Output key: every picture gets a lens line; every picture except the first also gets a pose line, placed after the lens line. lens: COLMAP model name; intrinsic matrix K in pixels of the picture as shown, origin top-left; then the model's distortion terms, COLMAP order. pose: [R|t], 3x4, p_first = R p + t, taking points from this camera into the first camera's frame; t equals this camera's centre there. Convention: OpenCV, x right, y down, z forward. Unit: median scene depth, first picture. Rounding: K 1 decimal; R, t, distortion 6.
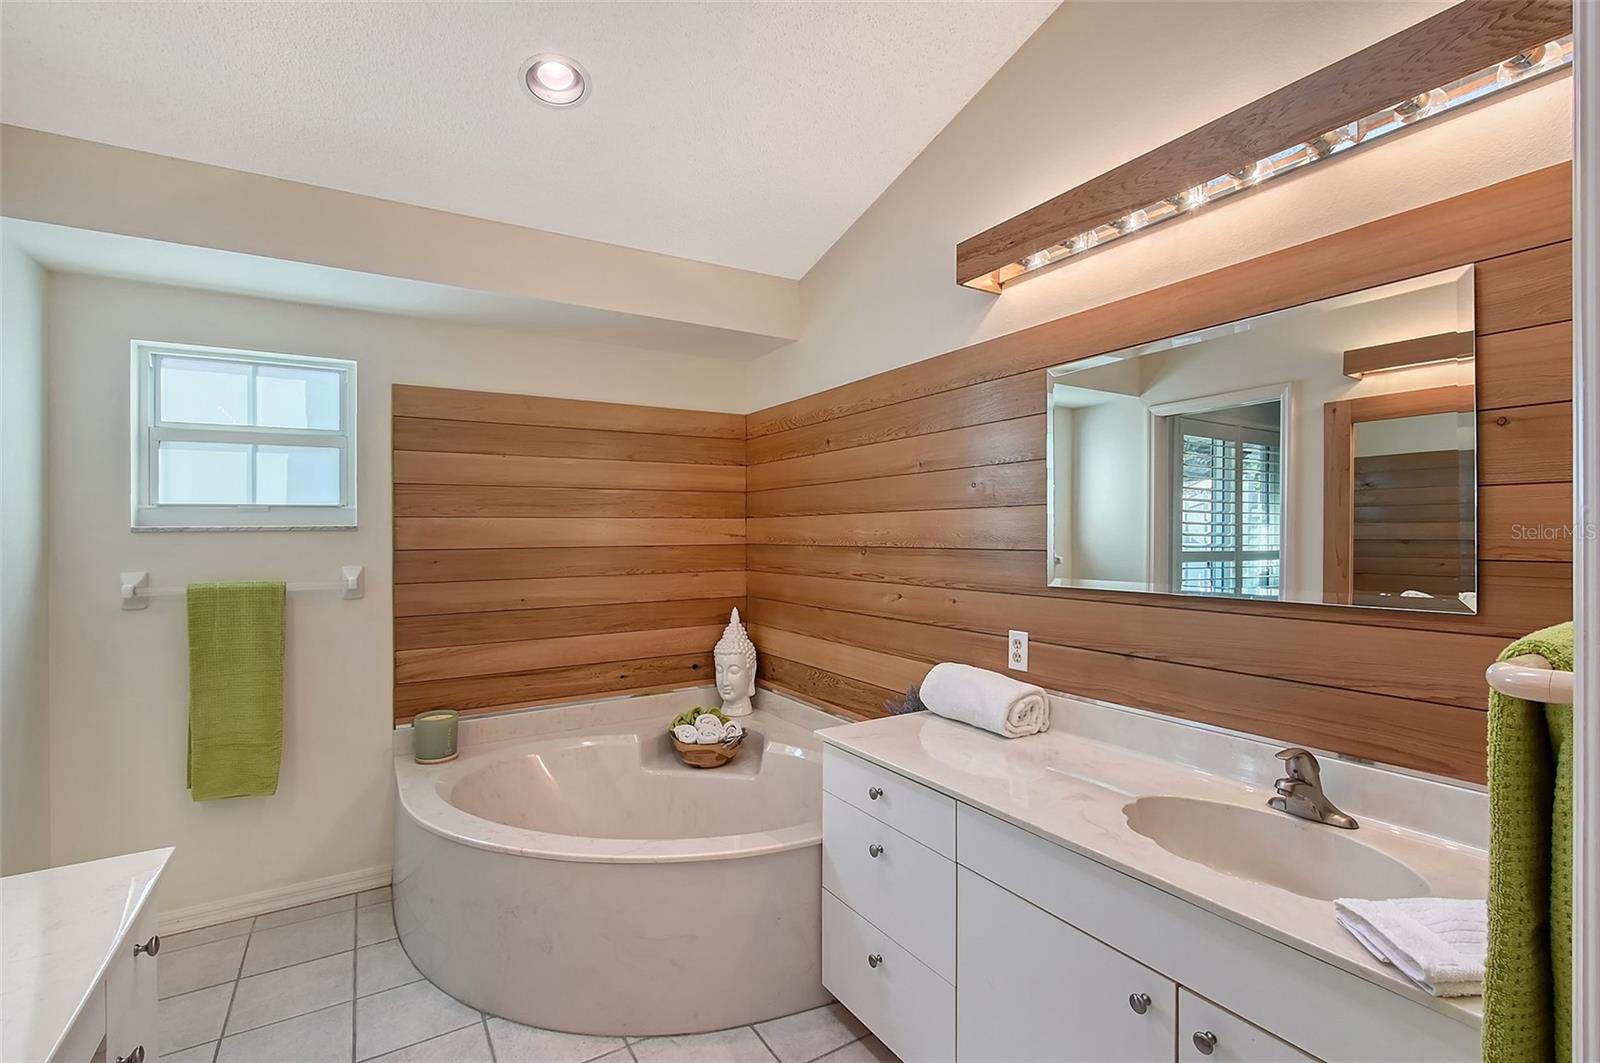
lens RADIAL K [[721.0, 0, 800.5], [0, 721.0, 531.8], [0, 0, 1]] dist [-0.004698, -0.001238]
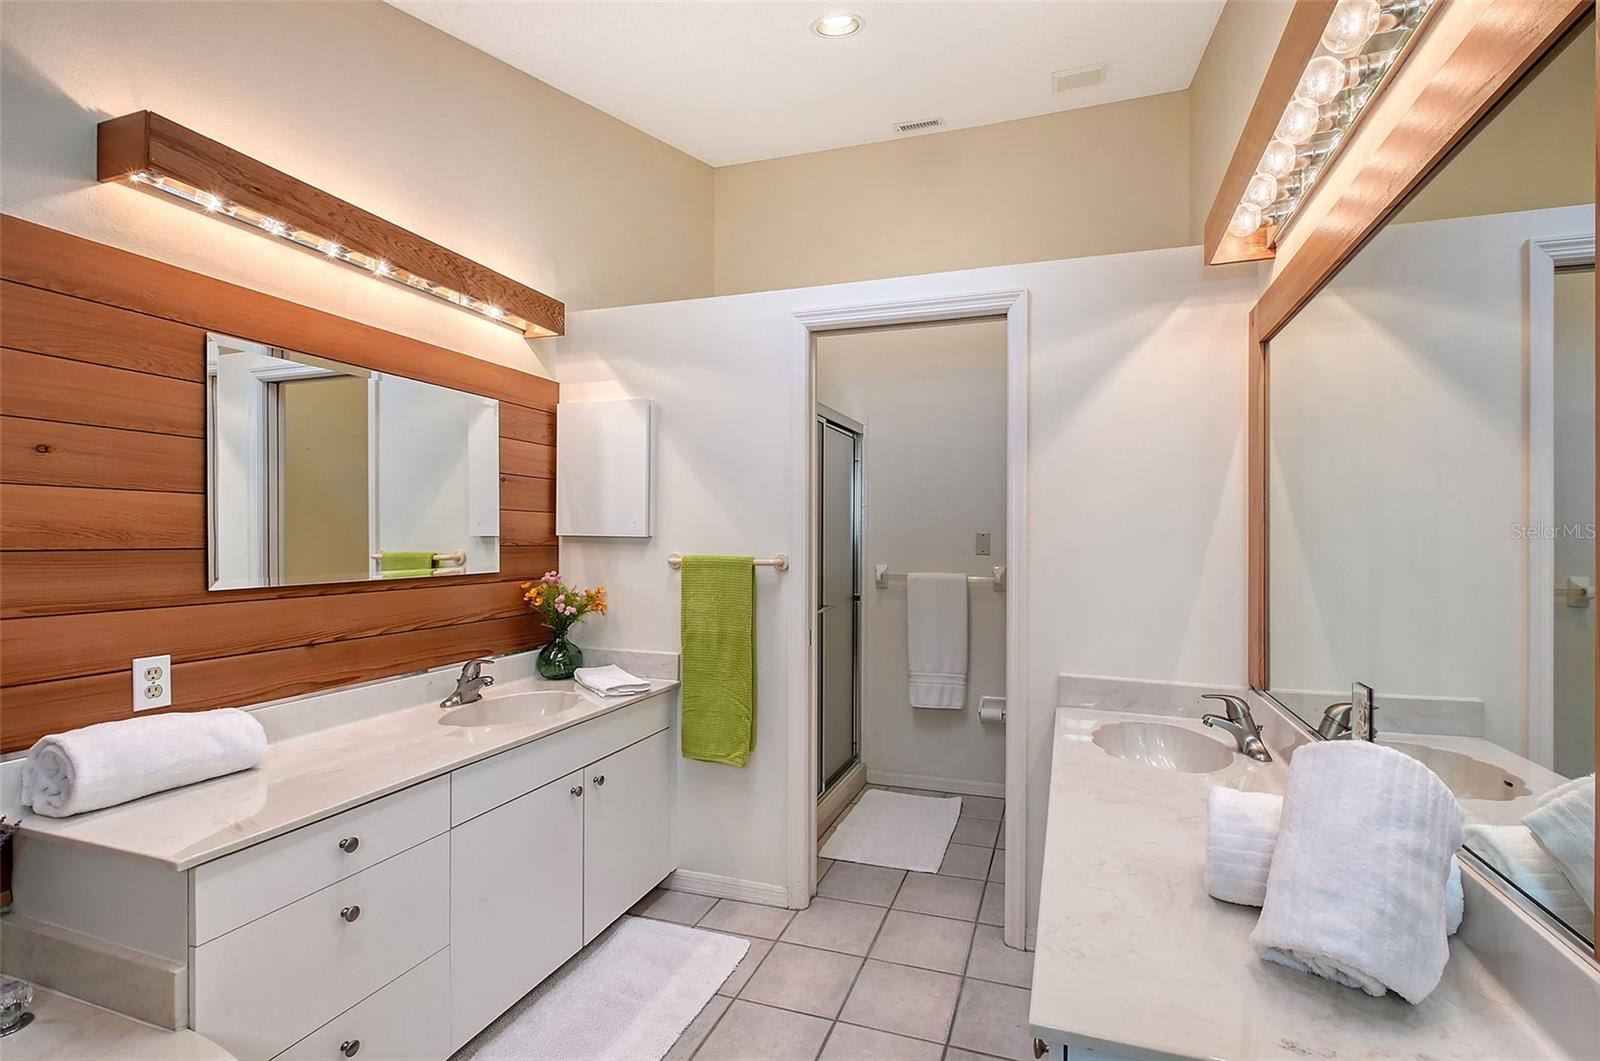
lens RADIAL K [[721.0, 0, 805.5], [0, 721.0, 538.5], [0, 0, 1]] dist [-0.004698, -0.001238]
pose [[-0.619149, 0.008233, 0.785230, -0.723461], [0.003748, 0.999965, -0.007529, 0.022476], [-0.785264, -0.001718, -0.619158, 0.942946]]
